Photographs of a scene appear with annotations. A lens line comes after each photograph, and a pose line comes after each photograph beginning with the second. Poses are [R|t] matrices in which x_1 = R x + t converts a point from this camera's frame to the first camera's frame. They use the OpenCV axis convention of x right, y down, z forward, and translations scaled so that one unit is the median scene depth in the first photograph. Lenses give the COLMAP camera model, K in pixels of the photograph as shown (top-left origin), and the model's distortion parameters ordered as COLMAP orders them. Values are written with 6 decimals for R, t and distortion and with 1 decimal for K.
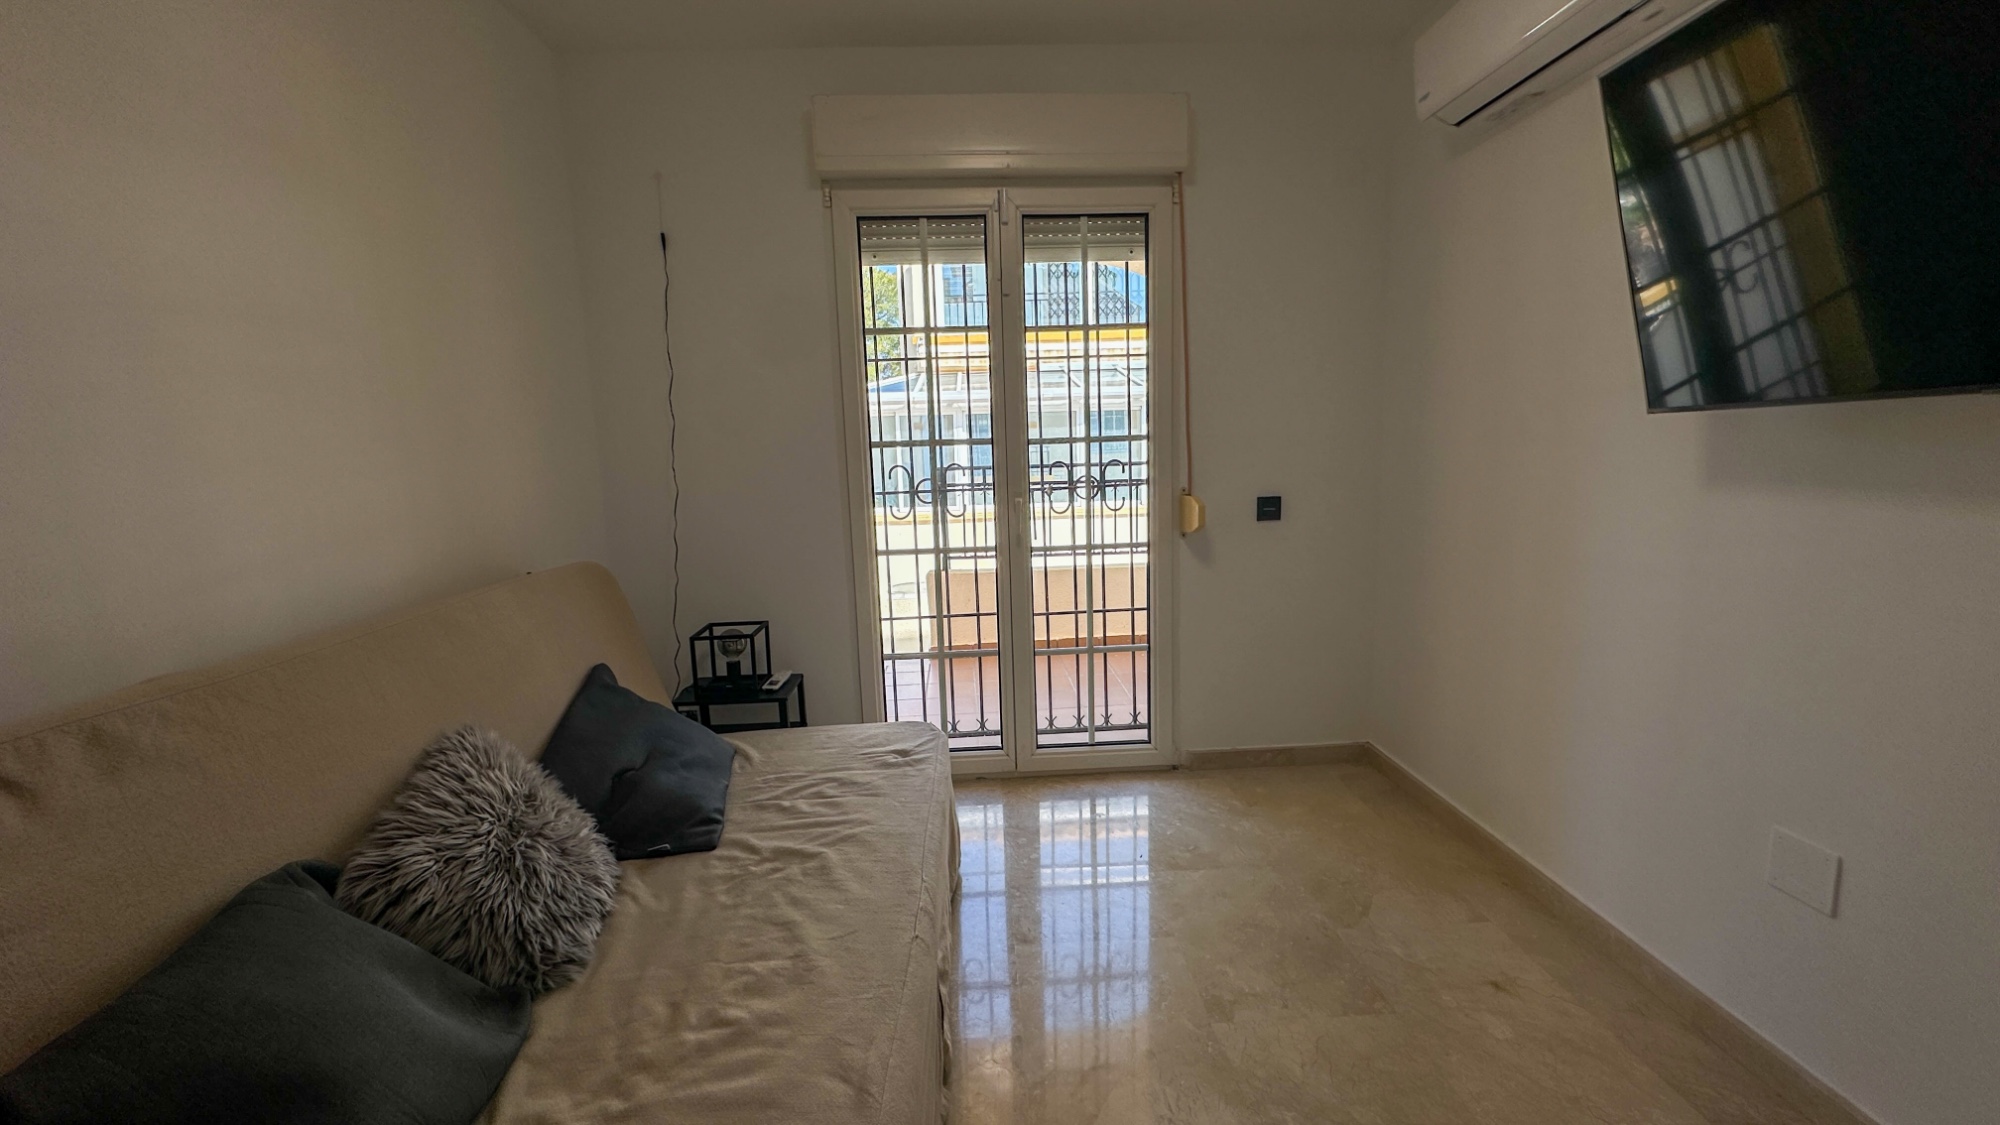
lens RADIAL K [[796.1, 0, 1000.9], [0, 796.1, 558.7], [0, 0, 1]] dist [-0.000767, 0.000551]
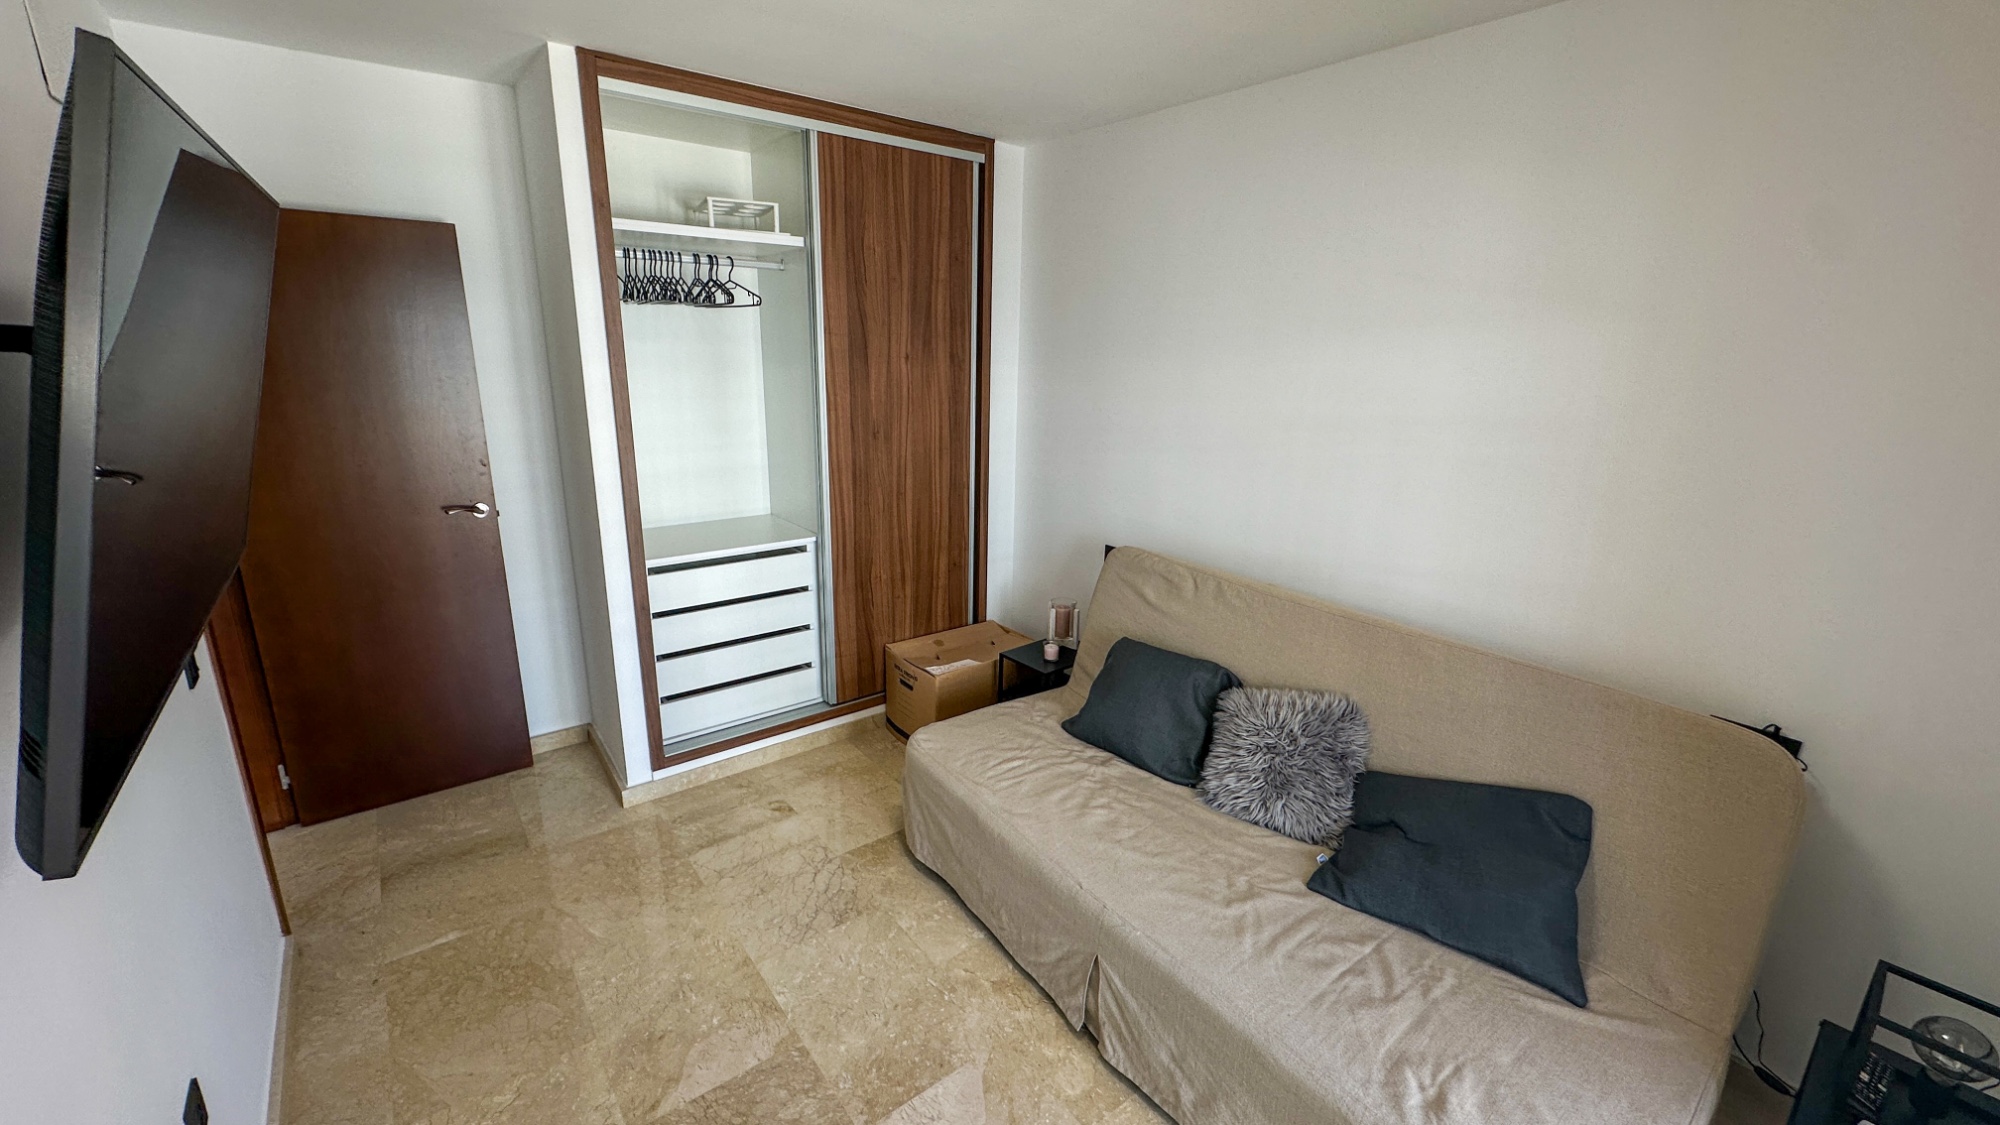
lens RADIAL K [[796.1, 0, 1000.9], [0, 796.1, 558.7], [0, 0, 1]] dist [-0.000767, 0.000551]
pose [[-0.807424, 0.166285, -0.566053, 0.498553], [-0.086856, 0.915500, 0.392831, -0.423036], [0.583544, 0.366346, -0.724753, 1.198731]]
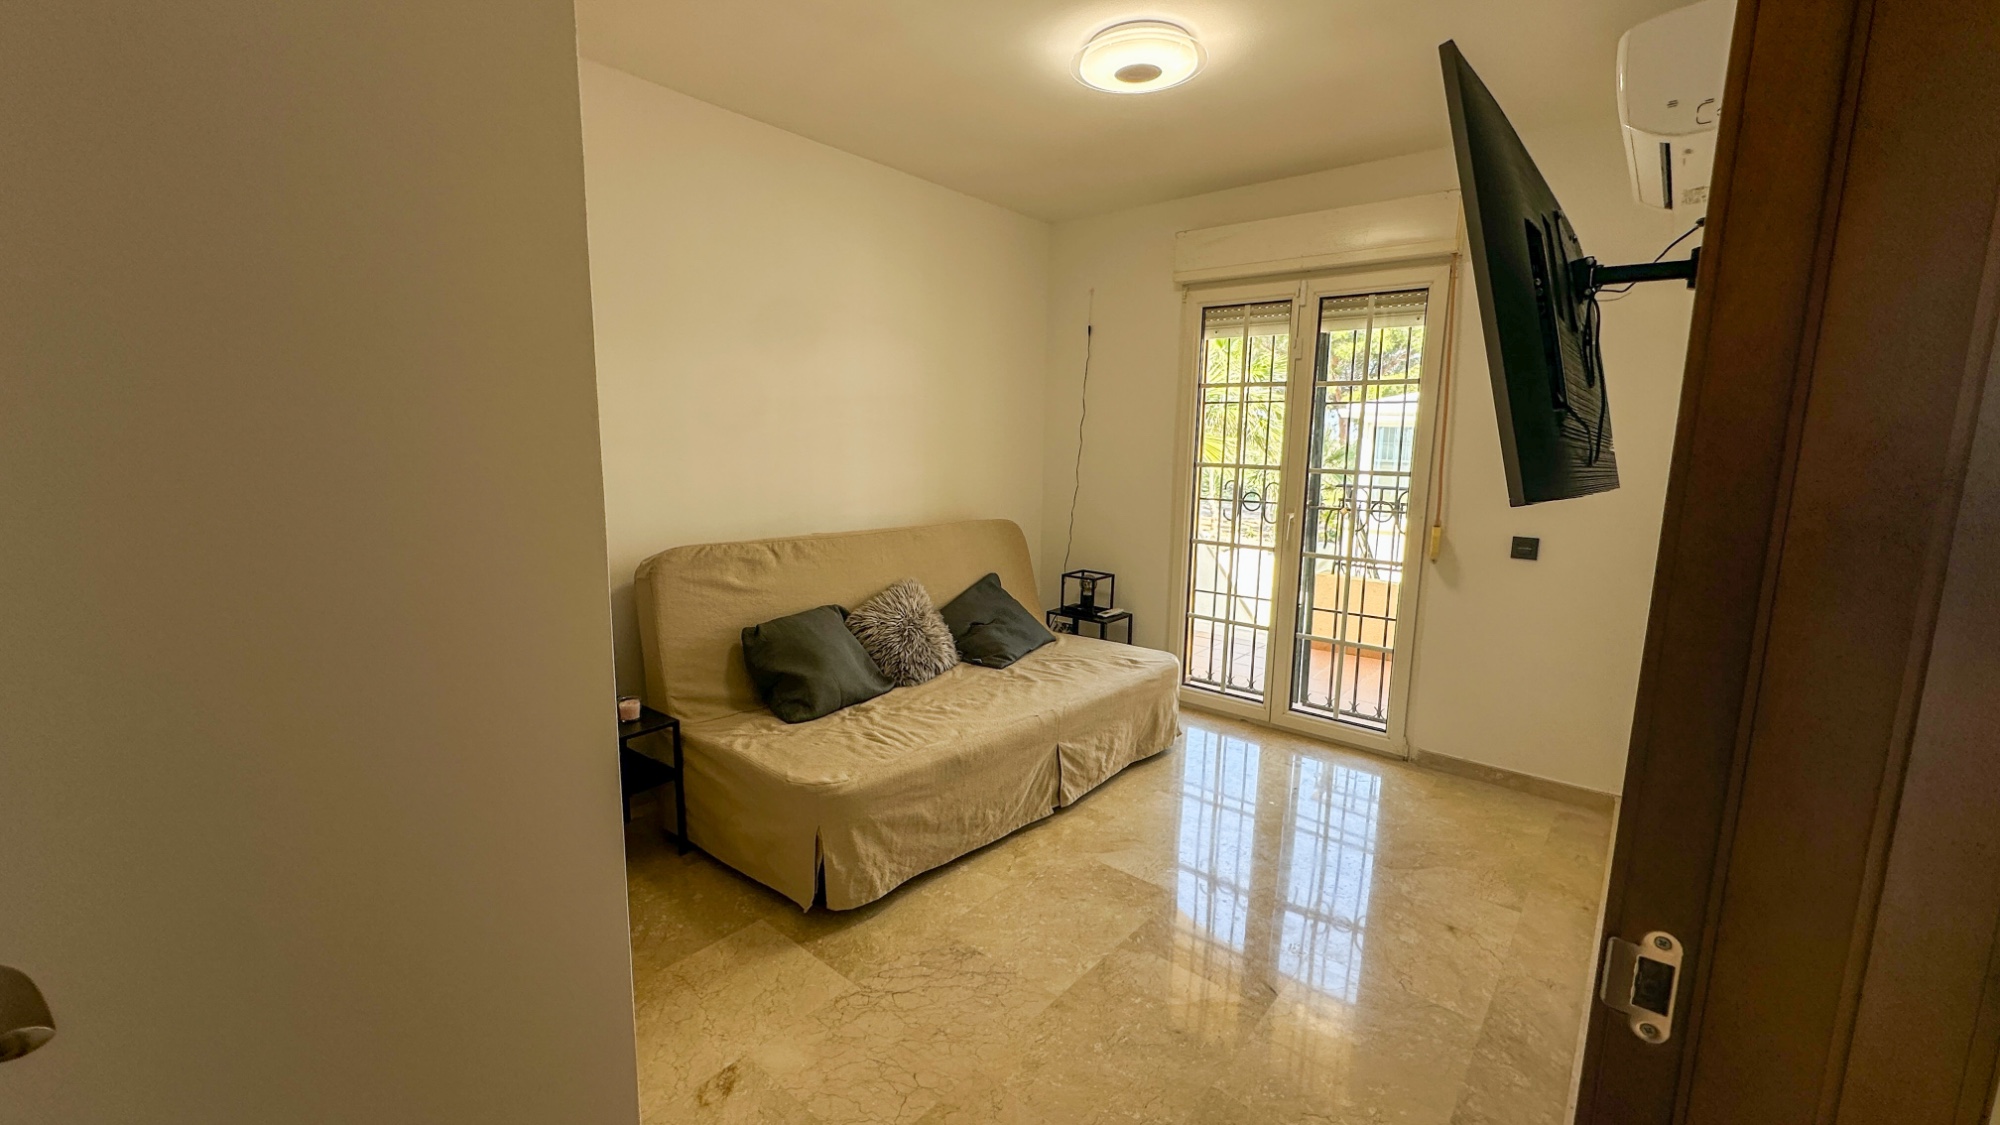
lens RADIAL K [[796.1, 0, 1000.9], [0, 796.1, 558.7], [0, 0, 1]] dist [-0.000767, 0.000551]
pose [[0.740080, 0.146861, -0.656288, 0.751880], [-0.142699, 0.987936, 0.060157, -0.017457], [0.657206, 0.049130, 0.752108, -0.409603]]
